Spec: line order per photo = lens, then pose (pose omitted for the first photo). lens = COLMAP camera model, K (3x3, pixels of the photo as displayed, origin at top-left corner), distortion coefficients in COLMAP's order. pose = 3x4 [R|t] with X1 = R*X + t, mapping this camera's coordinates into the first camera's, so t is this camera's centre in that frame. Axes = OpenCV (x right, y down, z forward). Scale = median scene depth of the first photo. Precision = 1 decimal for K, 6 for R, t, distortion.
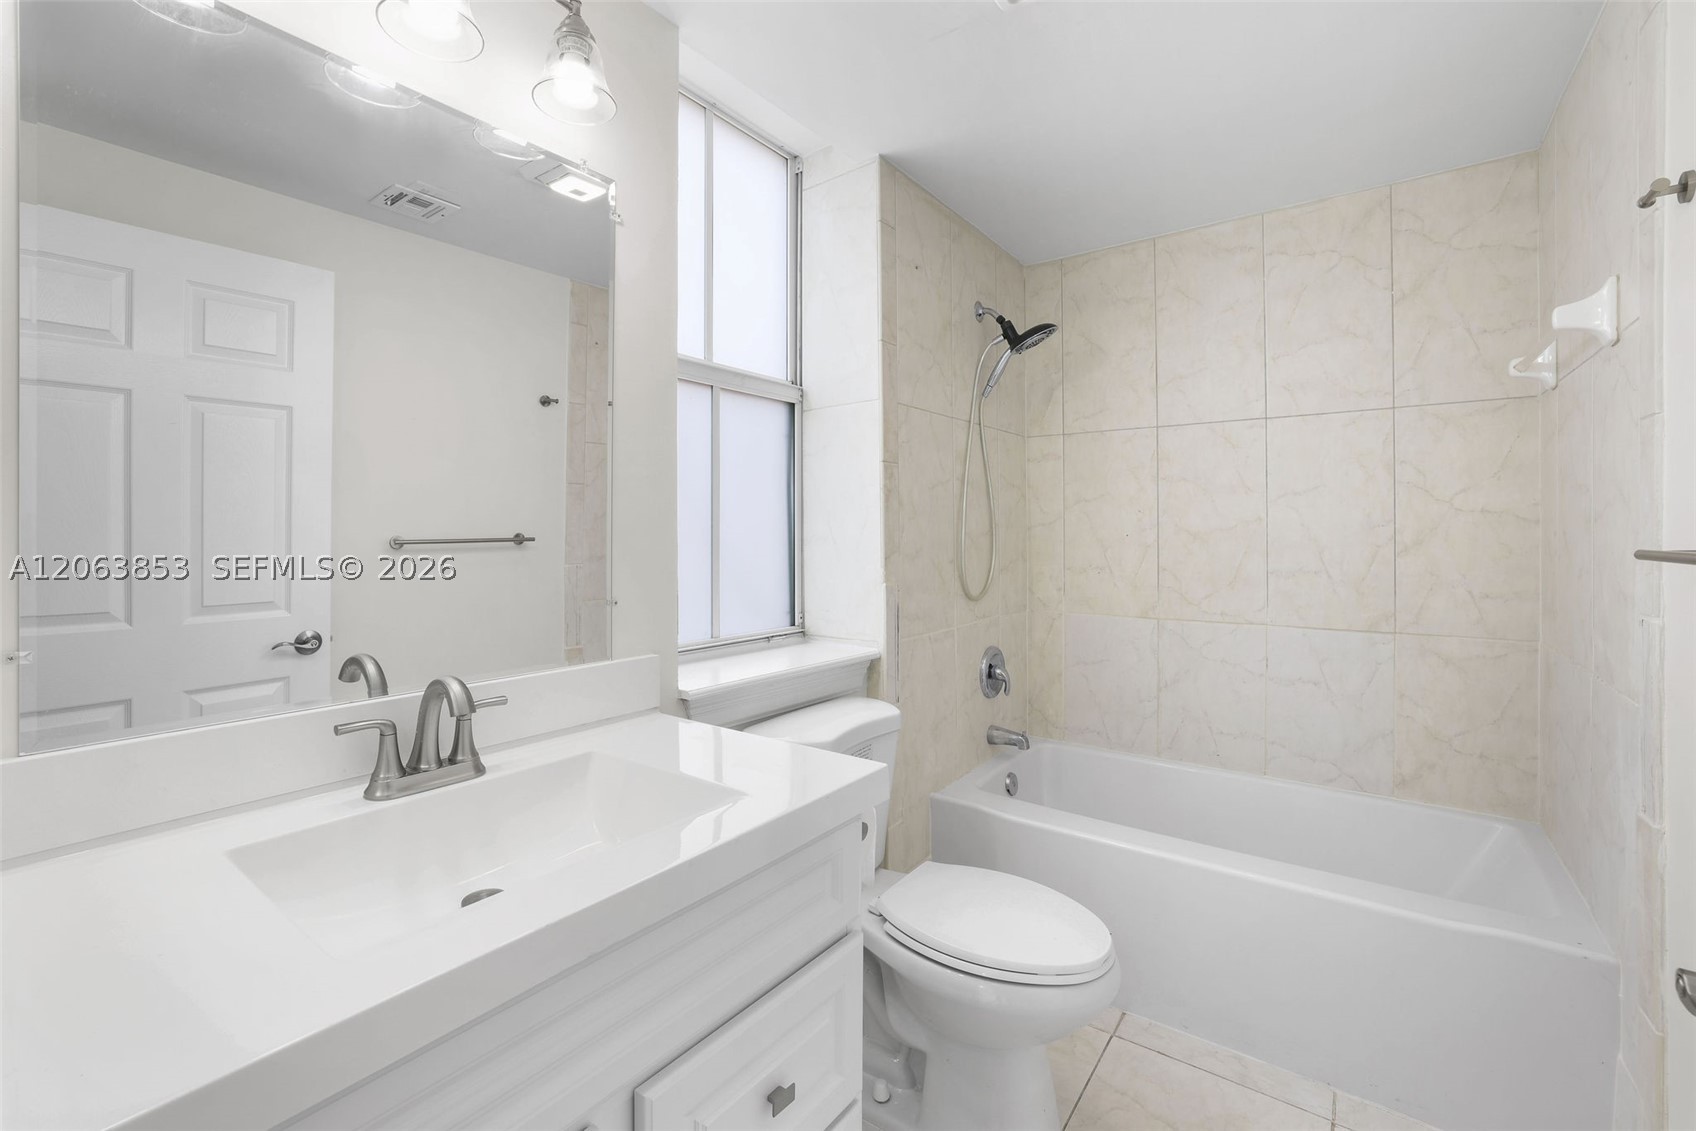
lens RADIAL K [[724.7, 0, 840.3], [0, 724.7, 562.3], [0, 0, 1]] dist [-0.048313, 0.022725]
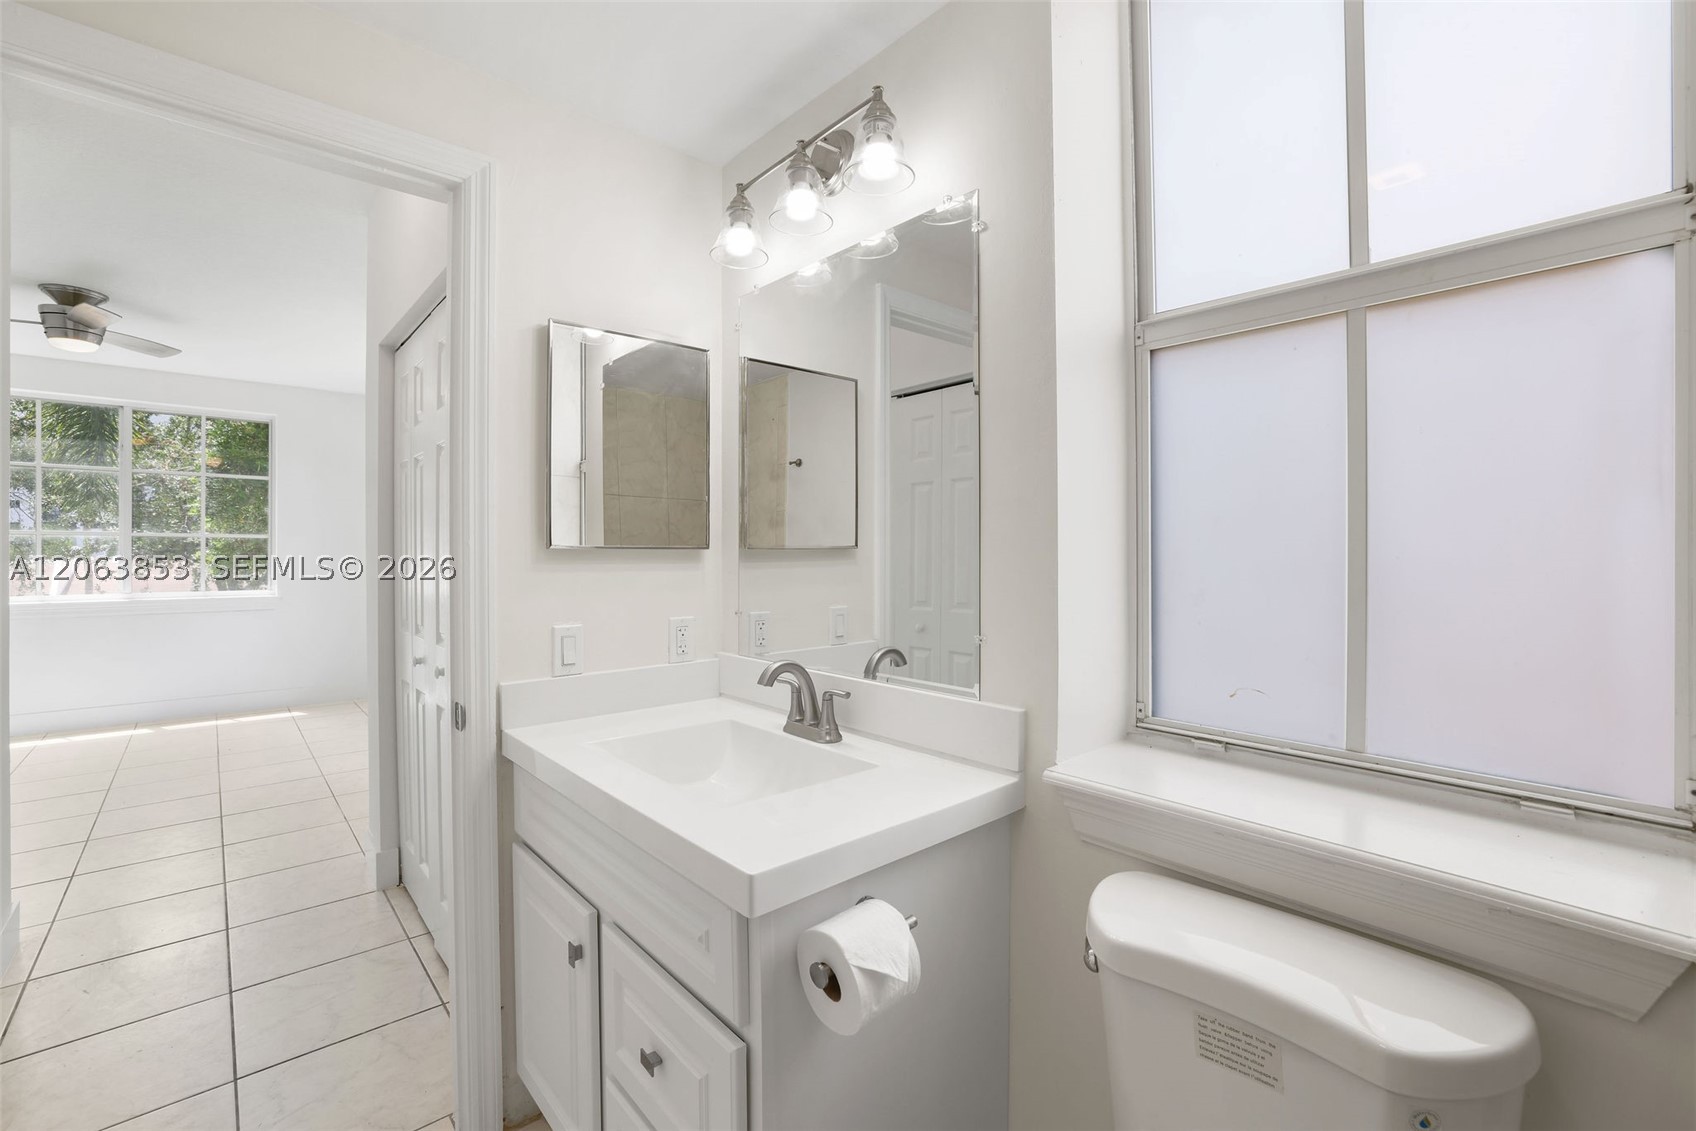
lens RADIAL K [[724.7, 0, 840.3], [0, 724.7, 562.3], [0, 0, 1]] dist [-0.048313, 0.022725]
pose [[-0.195796, 0.031455, -0.980140, 0.539735], [-0.031539, 0.998766, 0.038353, -0.062316], [0.980137, 0.038422, -0.194562, 0.845060]]
